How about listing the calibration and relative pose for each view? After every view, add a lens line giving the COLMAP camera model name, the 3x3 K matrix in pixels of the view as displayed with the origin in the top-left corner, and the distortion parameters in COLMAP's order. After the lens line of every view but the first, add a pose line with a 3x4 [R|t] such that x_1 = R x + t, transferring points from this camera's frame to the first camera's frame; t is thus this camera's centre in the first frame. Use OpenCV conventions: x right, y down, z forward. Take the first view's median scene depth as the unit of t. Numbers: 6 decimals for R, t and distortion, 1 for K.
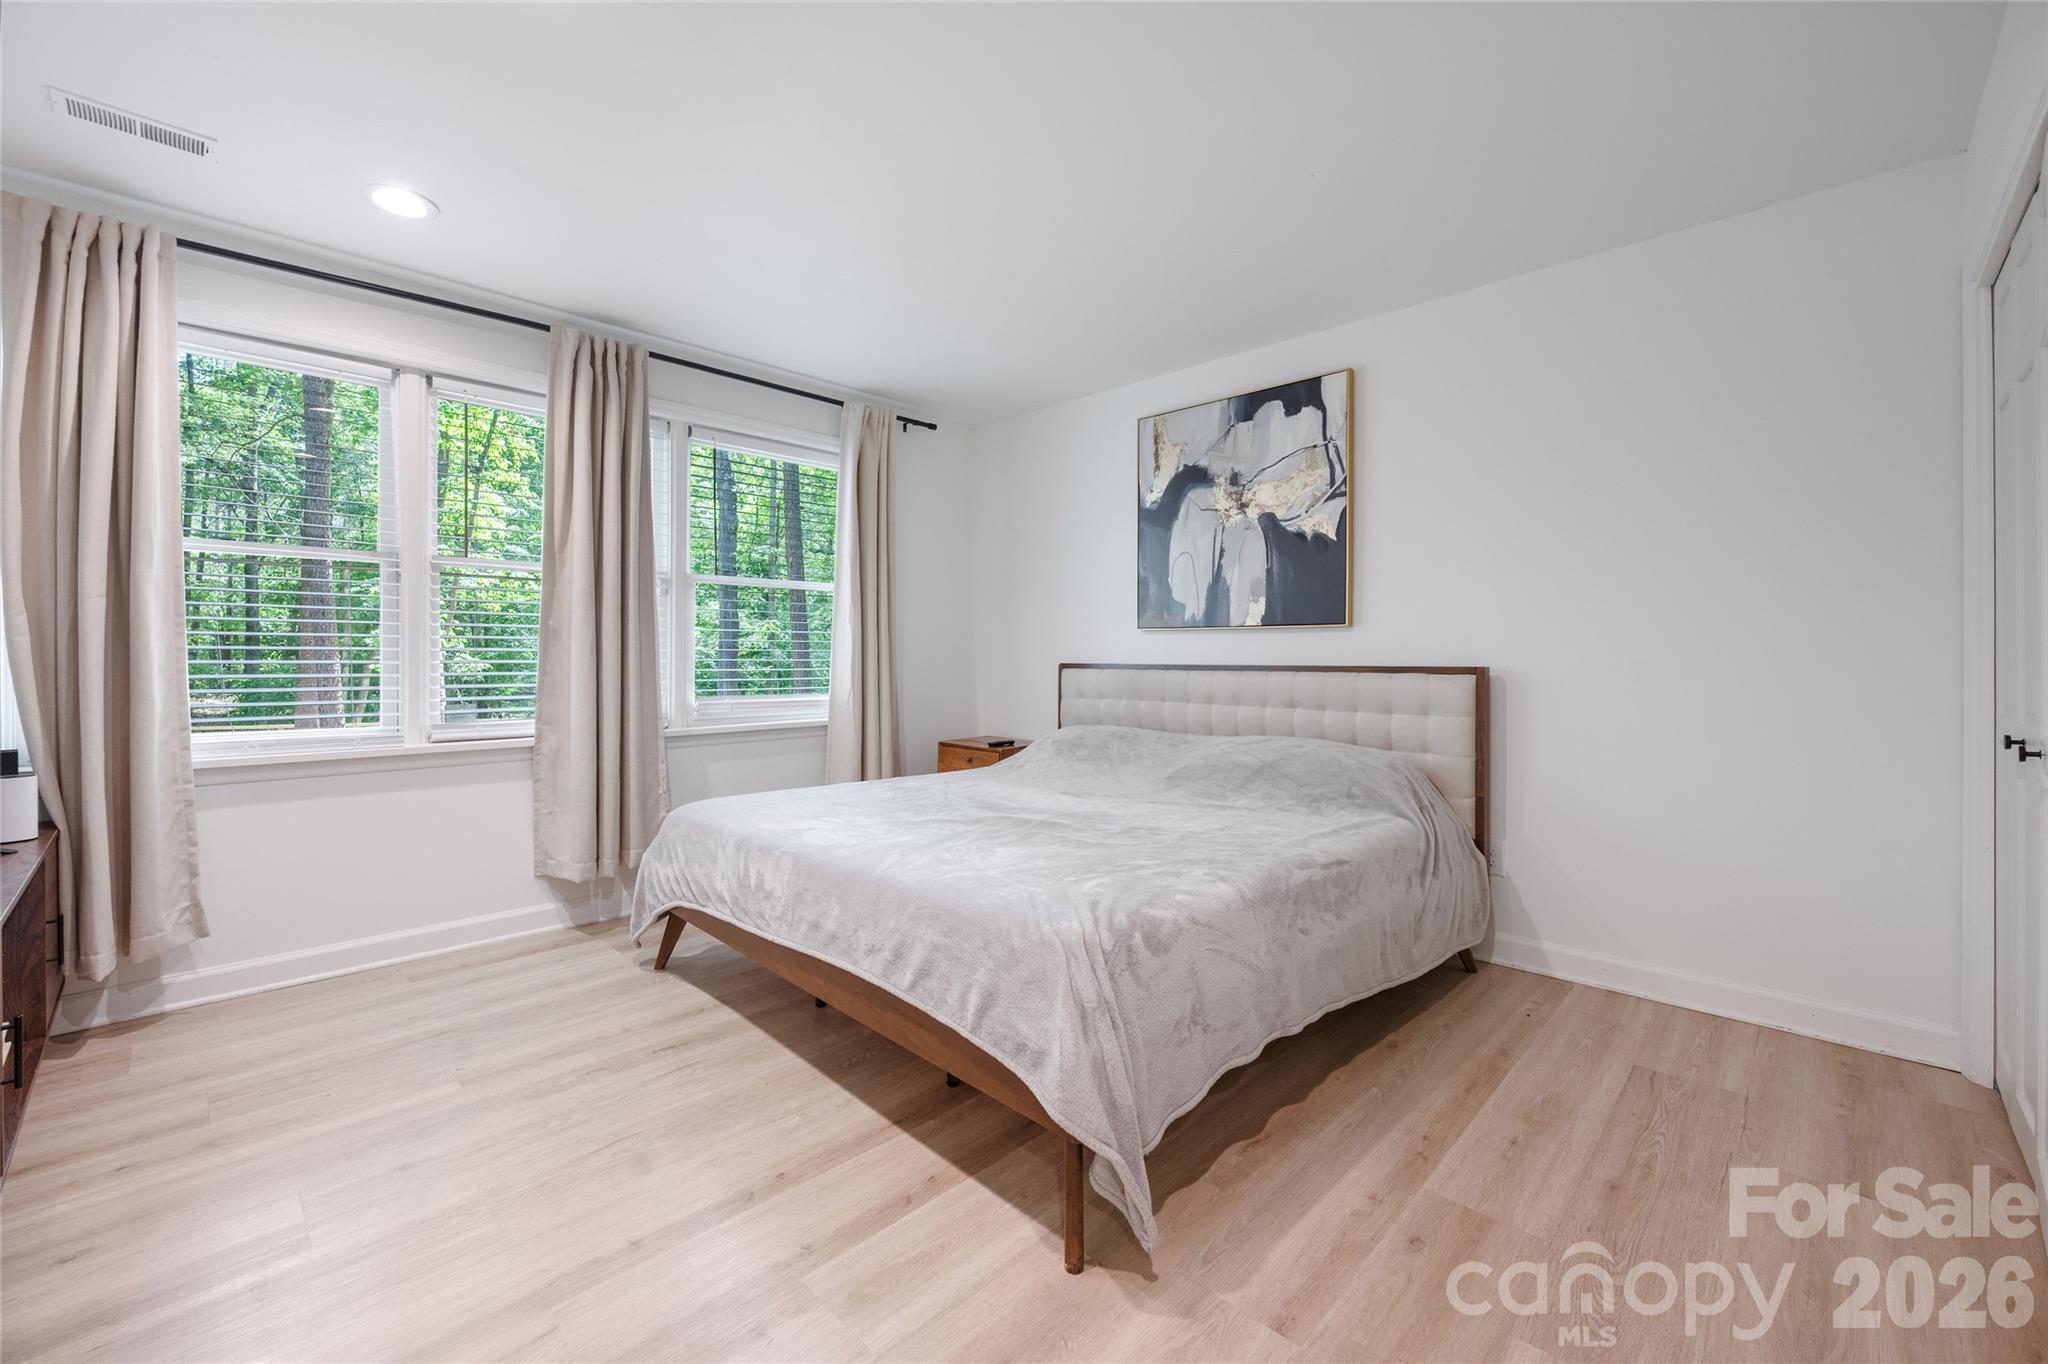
lens RADIAL K [[837.1, 0, 1018.4], [0, 837.1, 676.2], [0, 0, 1]] dist [-0.003874, 0.000159]
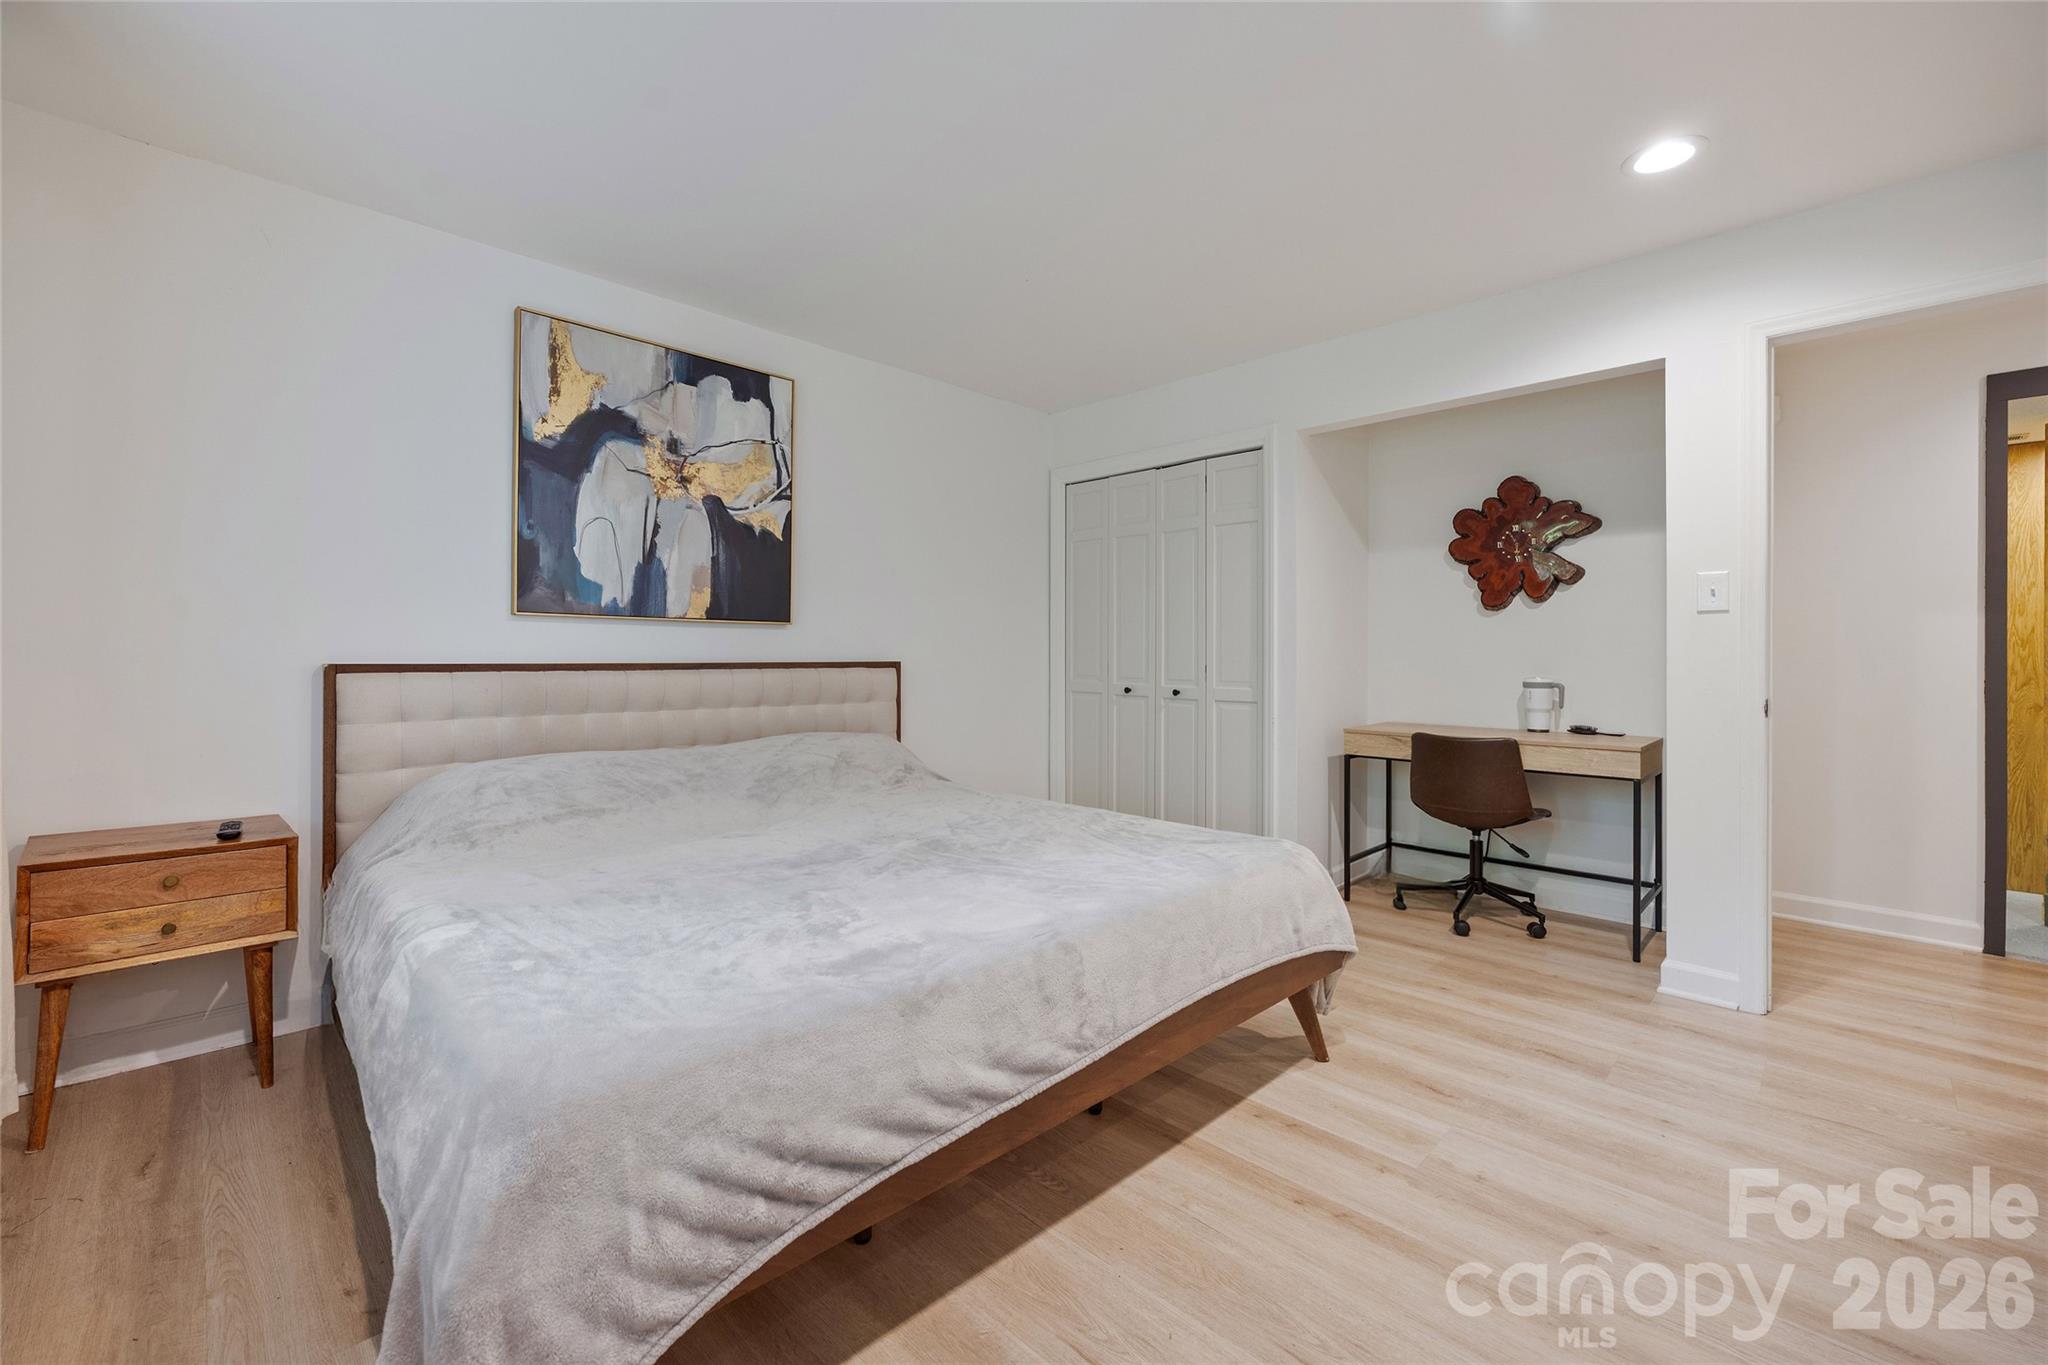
lens RADIAL K [[837.1, 0, 1018.4], [0, 837.1, 676.7], [0, 0, 1]] dist [-0.003874, 0.000159]
pose [[0.005604, -0.030055, 0.999533, -0.615595], [0.019498, 0.999361, 0.029940, -0.018027], [-0.999794, 0.019321, 0.006186, 0.657741]]
